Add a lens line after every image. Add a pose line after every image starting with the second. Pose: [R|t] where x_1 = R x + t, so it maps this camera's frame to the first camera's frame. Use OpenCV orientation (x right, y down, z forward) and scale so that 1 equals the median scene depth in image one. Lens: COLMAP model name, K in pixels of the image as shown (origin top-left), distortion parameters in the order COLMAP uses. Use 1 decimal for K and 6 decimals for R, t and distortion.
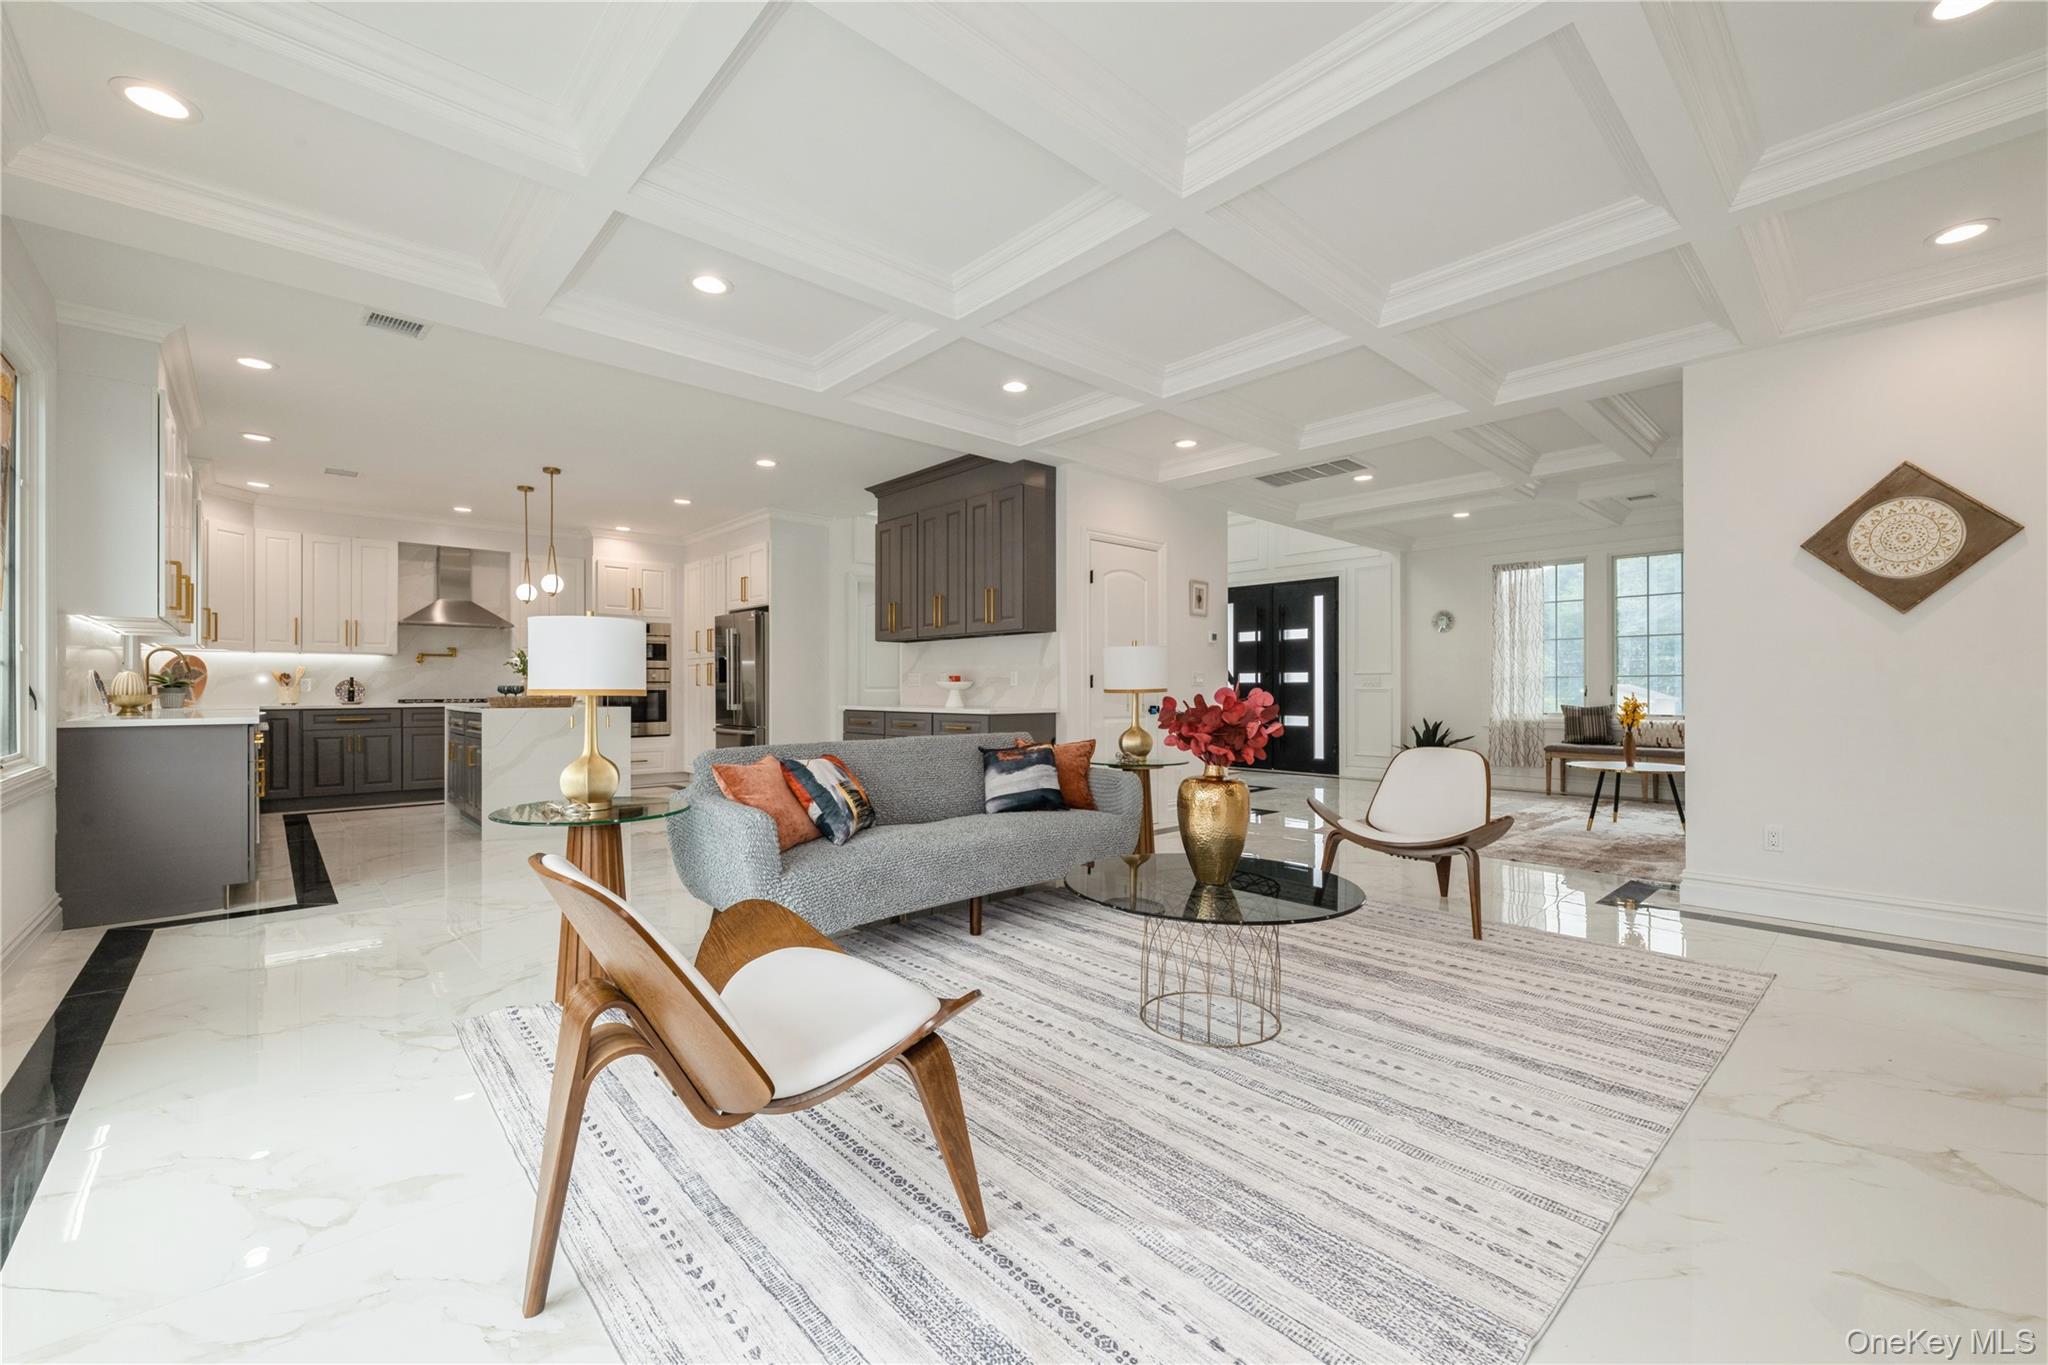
lens RADIAL K [[844.9, 0, 1036.5], [0, 844.9, 688.3], [0, 0, 1]] dist [0.000651, 0.000084]
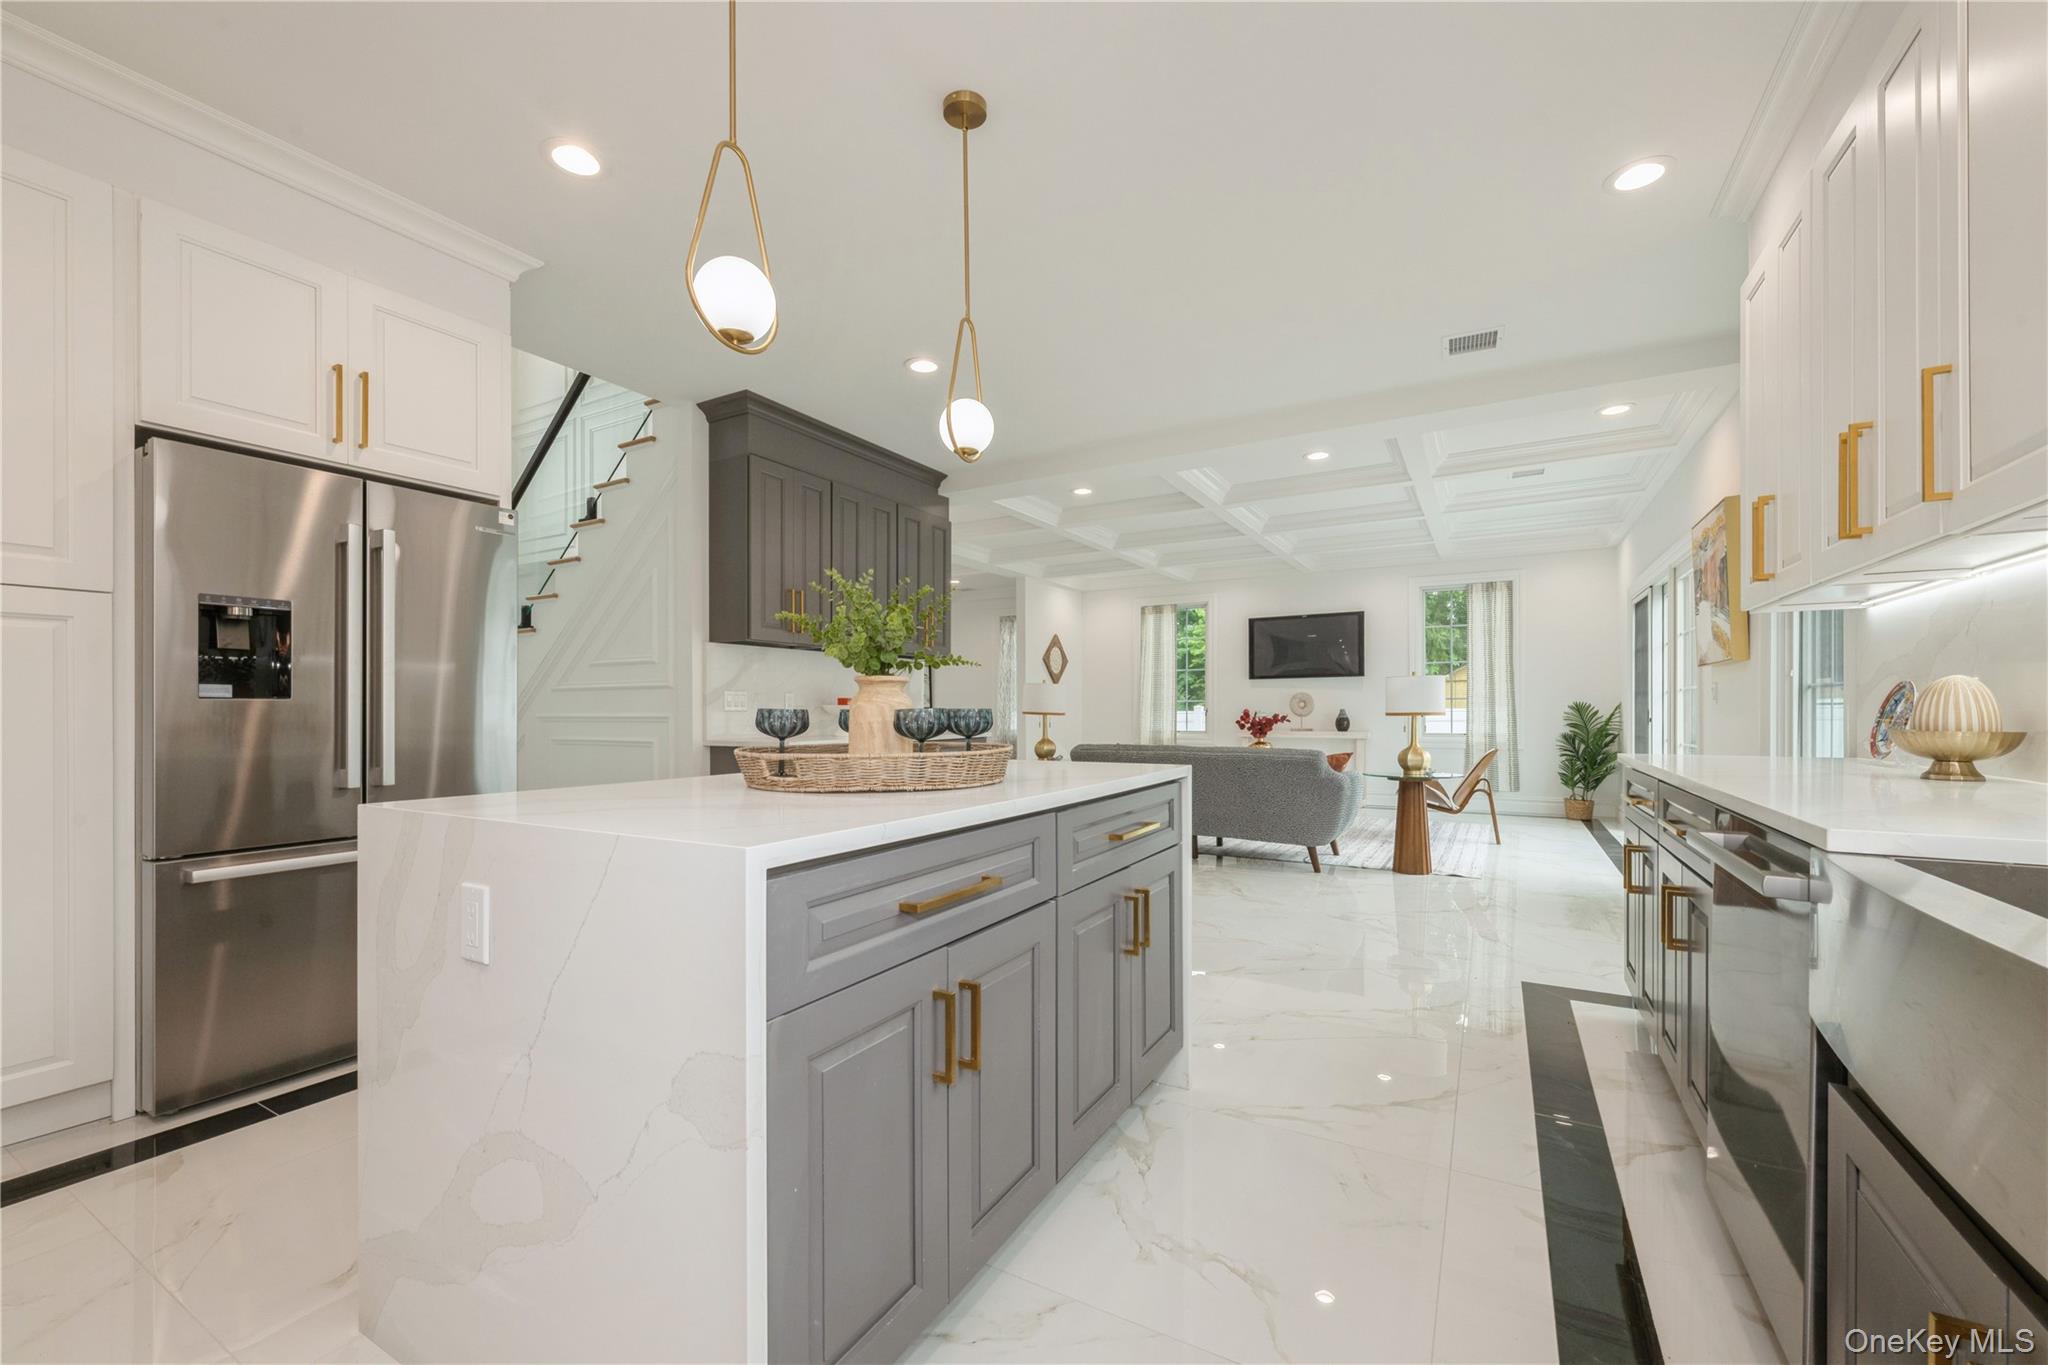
lens RADIAL K [[826.7, 0, 1031.1], [0, 826.7, 711.8], [0, 0, 1]] dist [-0.000541, -0.000033]
pose [[-0.309240, -0.001330, 0.950983, -1.724711], [0.002330, 0.999995, 0.002156, -0.004274], [-0.950981, 0.002882, -0.309235, 2.023790]]
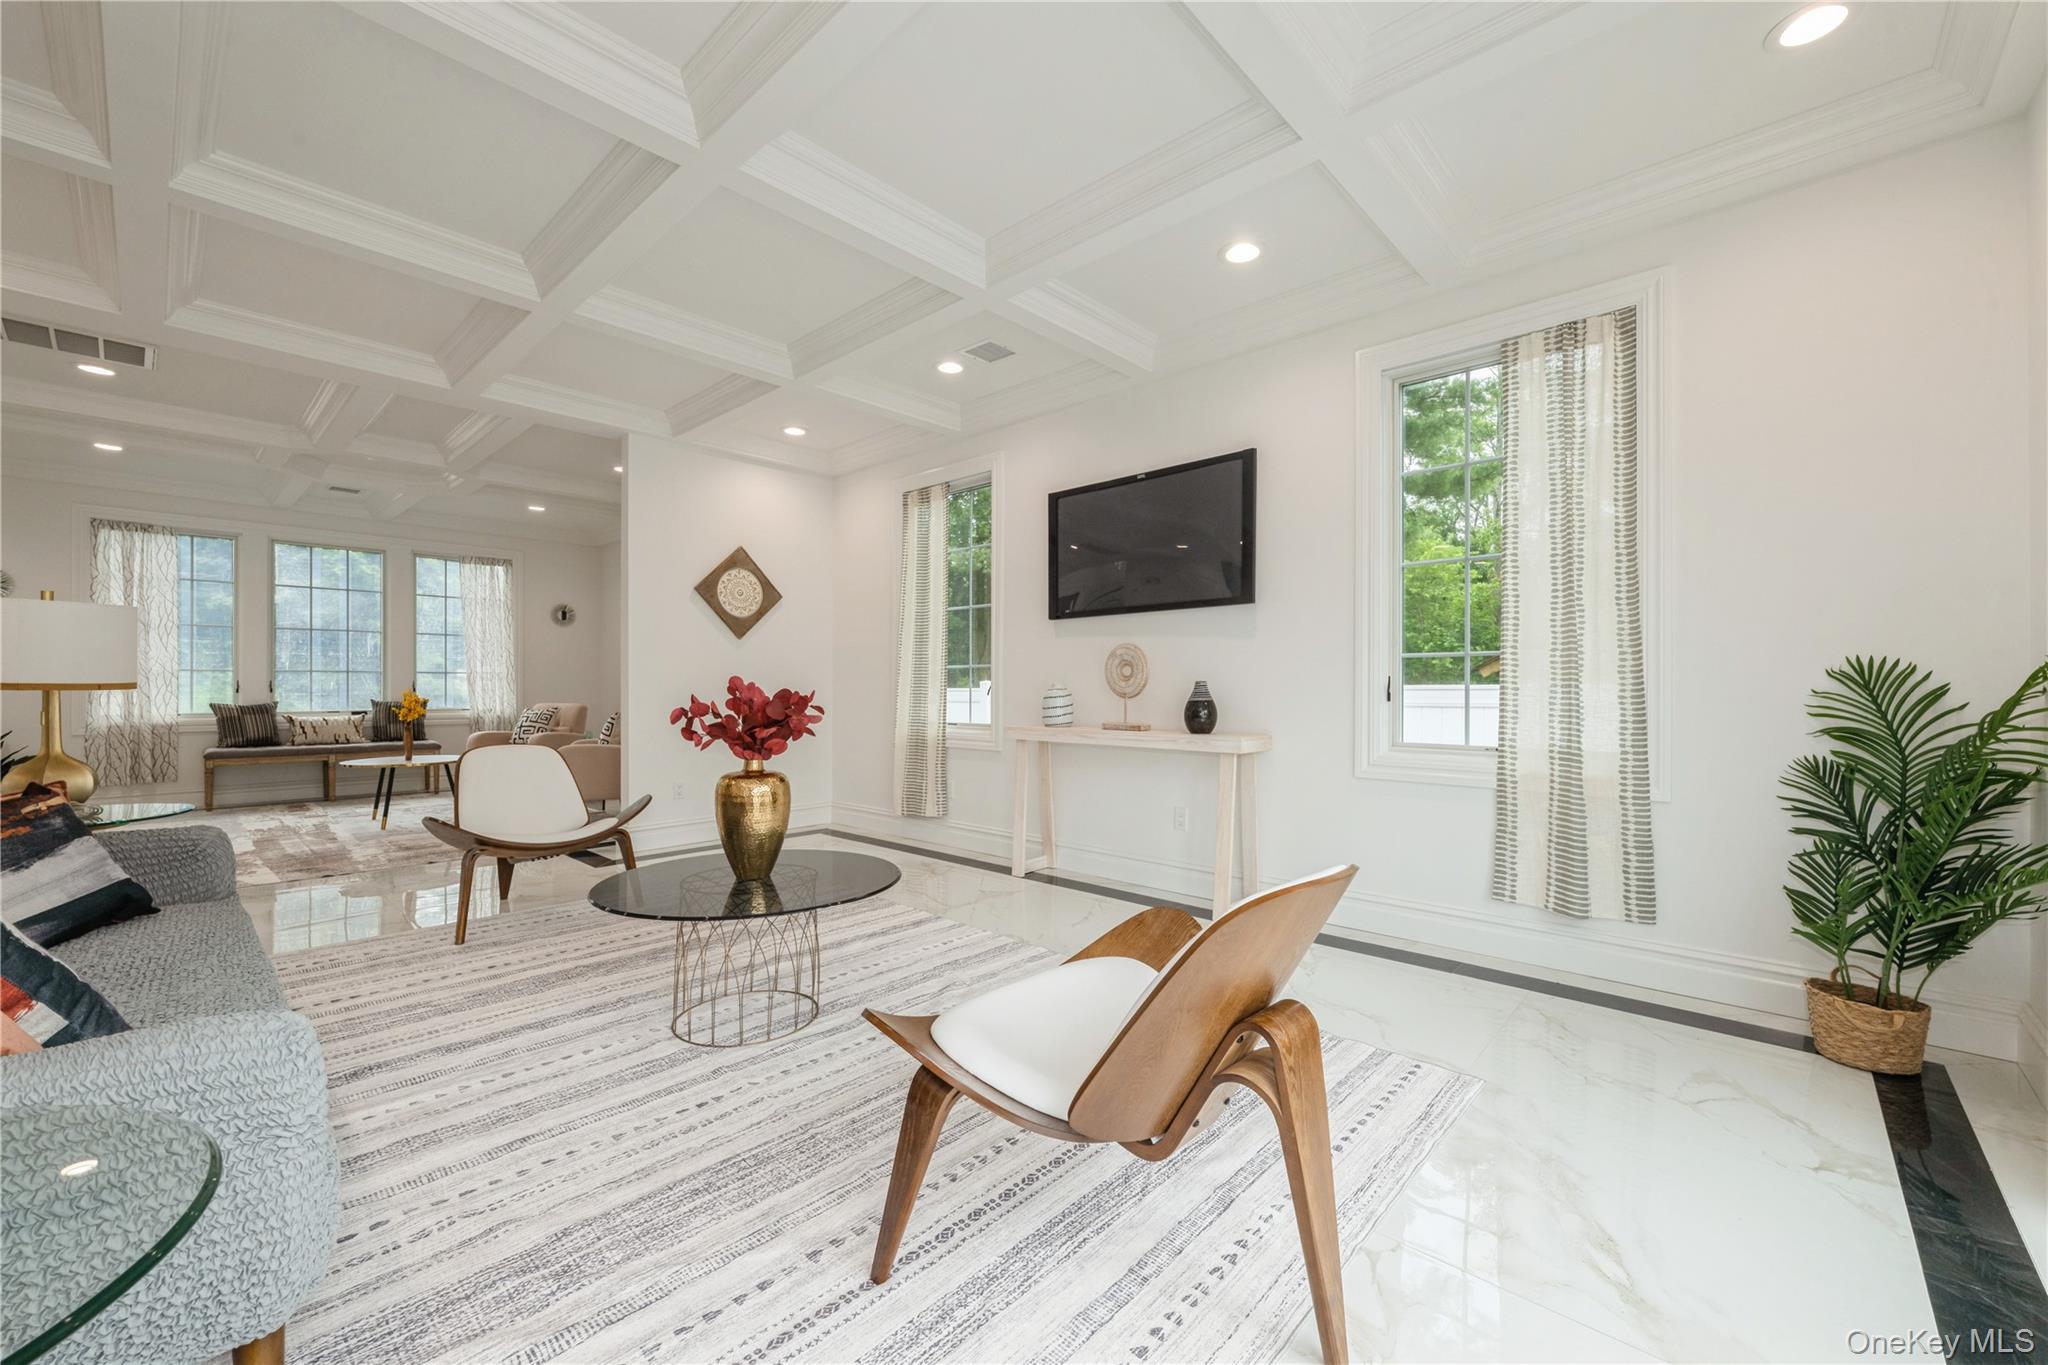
lens RADIAL K [[814.8, 0, 1027.1], [0, 814.8, 687.3], [0, 0, 1]] dist [0.000535, 0.000263]
pose [[-0.086506, -0.000302, 0.996251, -0.608382], [-0.002036, 0.999998, 0.000127, 0.003922], [-0.996249, -0.002017, -0.086507, 0.597400]]
